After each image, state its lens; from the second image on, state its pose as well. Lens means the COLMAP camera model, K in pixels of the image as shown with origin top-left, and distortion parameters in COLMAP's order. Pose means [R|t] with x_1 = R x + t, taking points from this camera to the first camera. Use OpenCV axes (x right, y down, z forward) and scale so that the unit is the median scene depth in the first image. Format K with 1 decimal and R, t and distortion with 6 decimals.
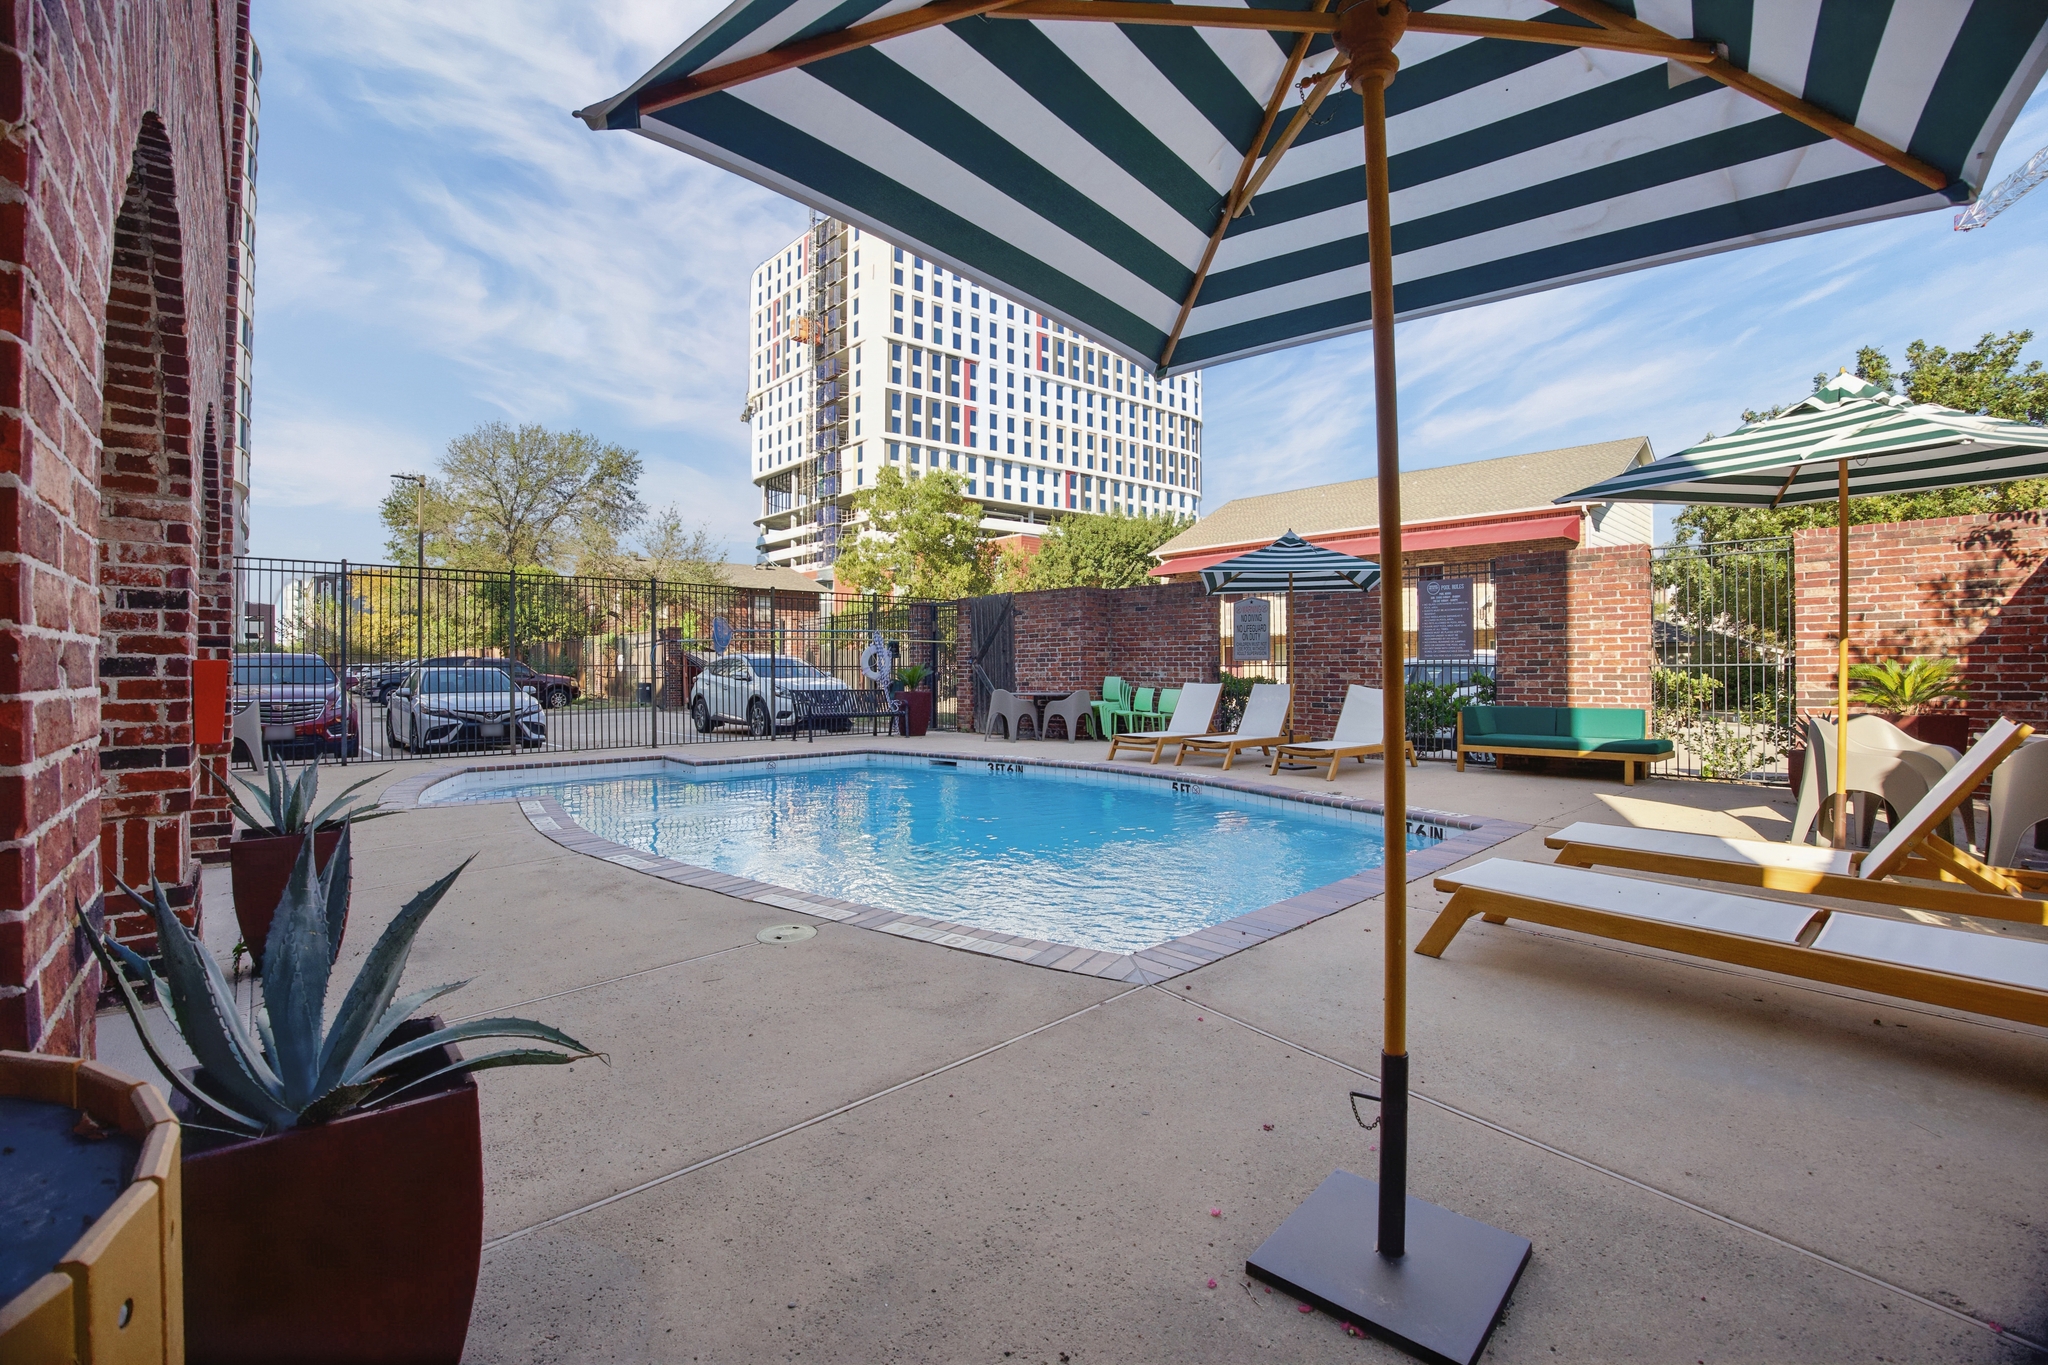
lens RADIAL K [[890.7, 0, 1017.9], [0, 890.7, 664.3], [0, 0, 1]] dist [-0.034216, 0.000205]
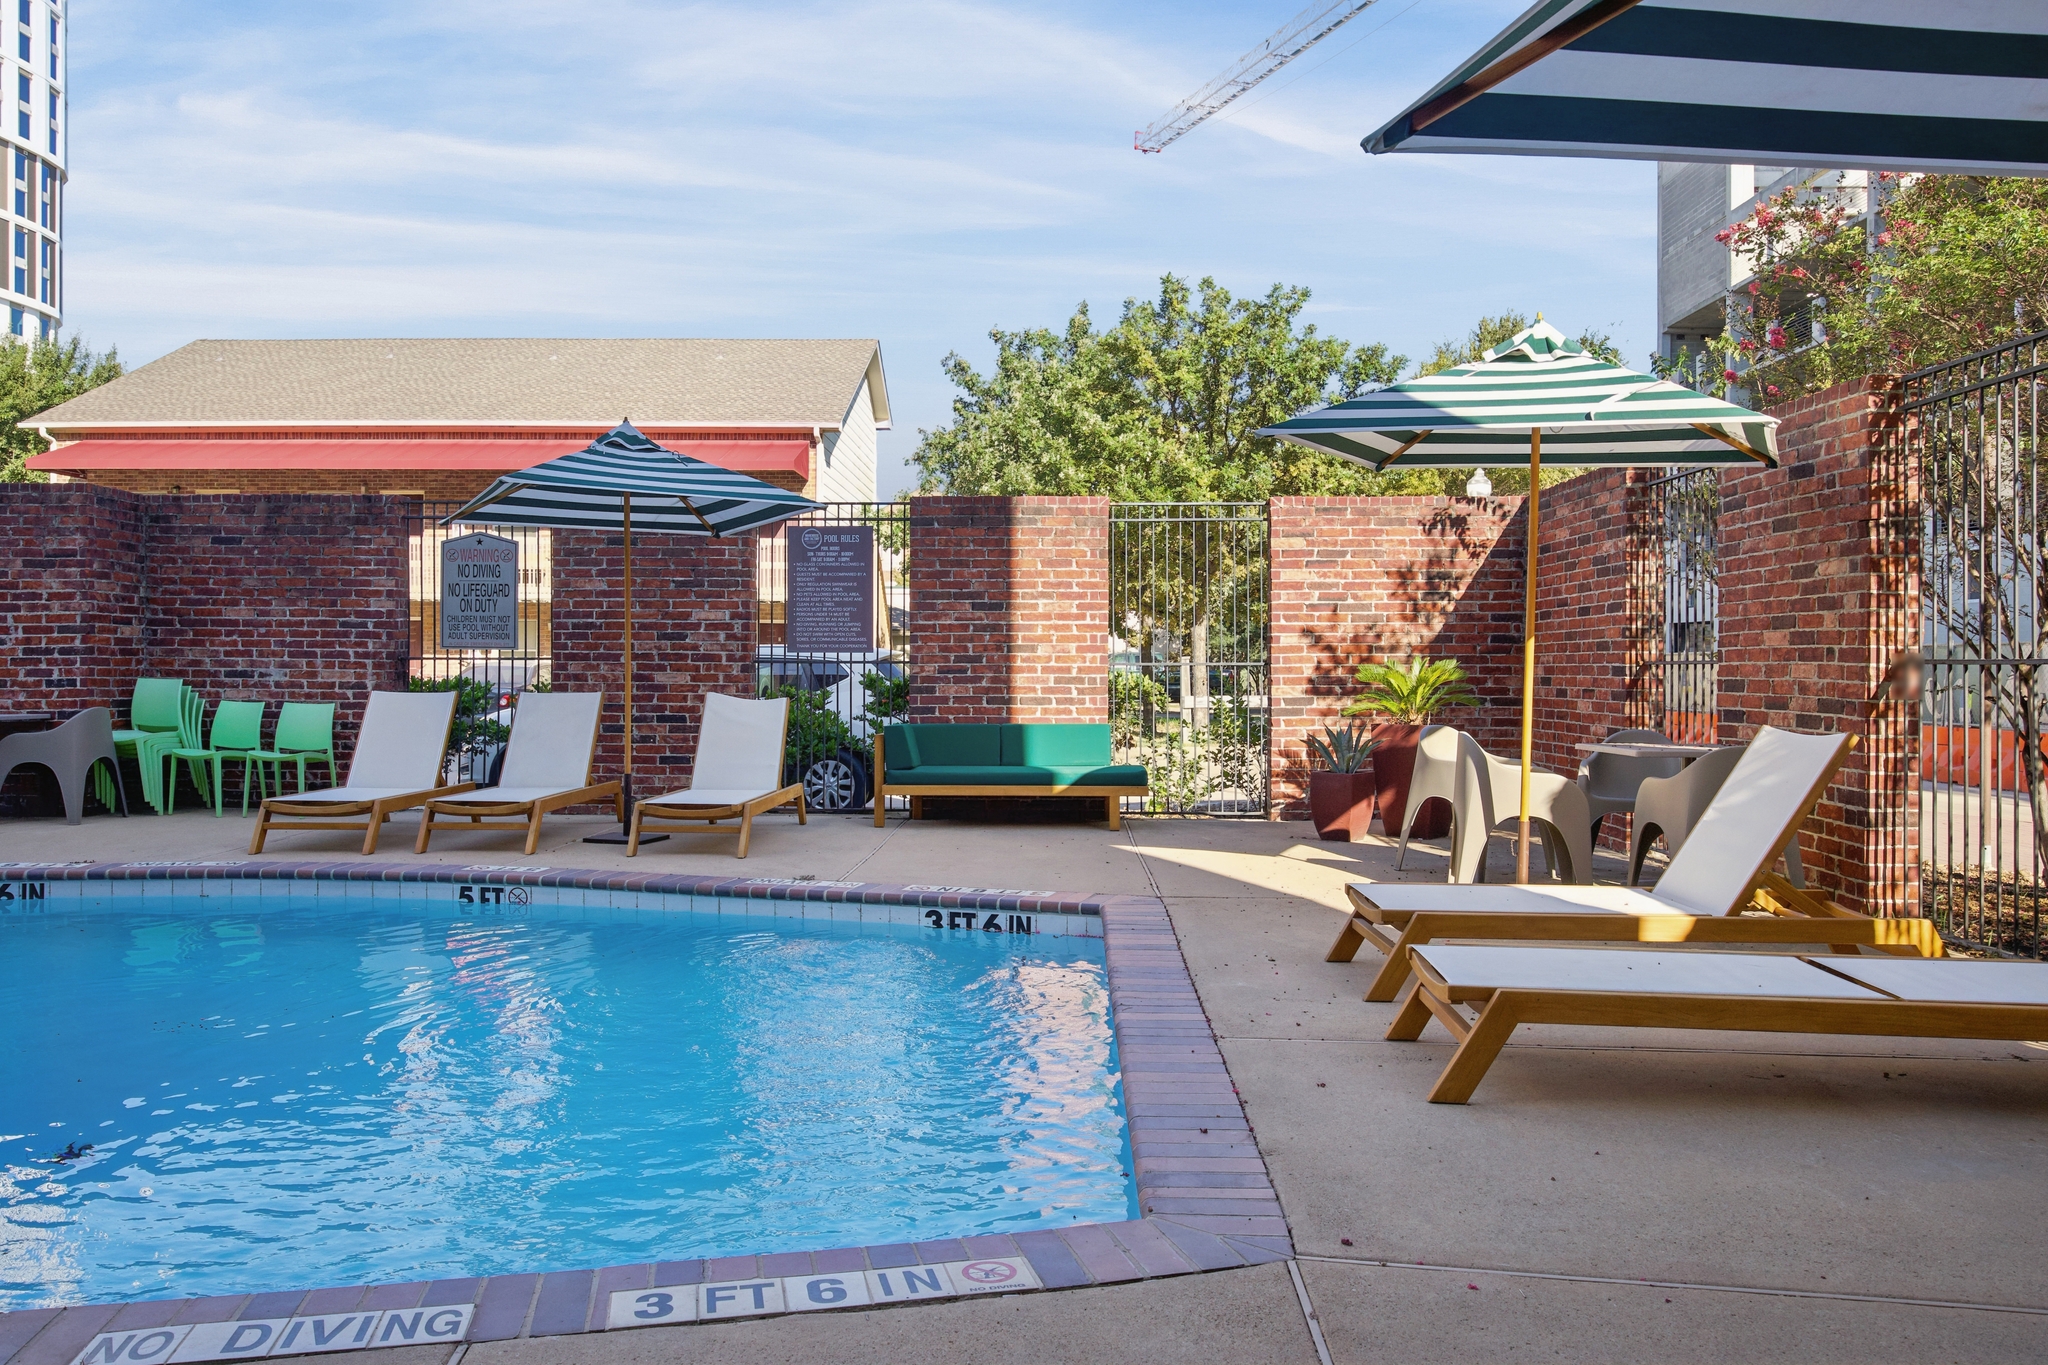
lens RADIAL K [[1501.1, 0, 1022.0], [0, 1501.1, 678.3], [0, 0, 1]] dist [-0.017560, 0.008956]
pose [[0.697631, -0.000755, 0.716456, -0.222285], [-0.010465, 0.999882, 0.011244, -0.000178], [-0.716380, -0.015342, 0.697541, 0.174763]]
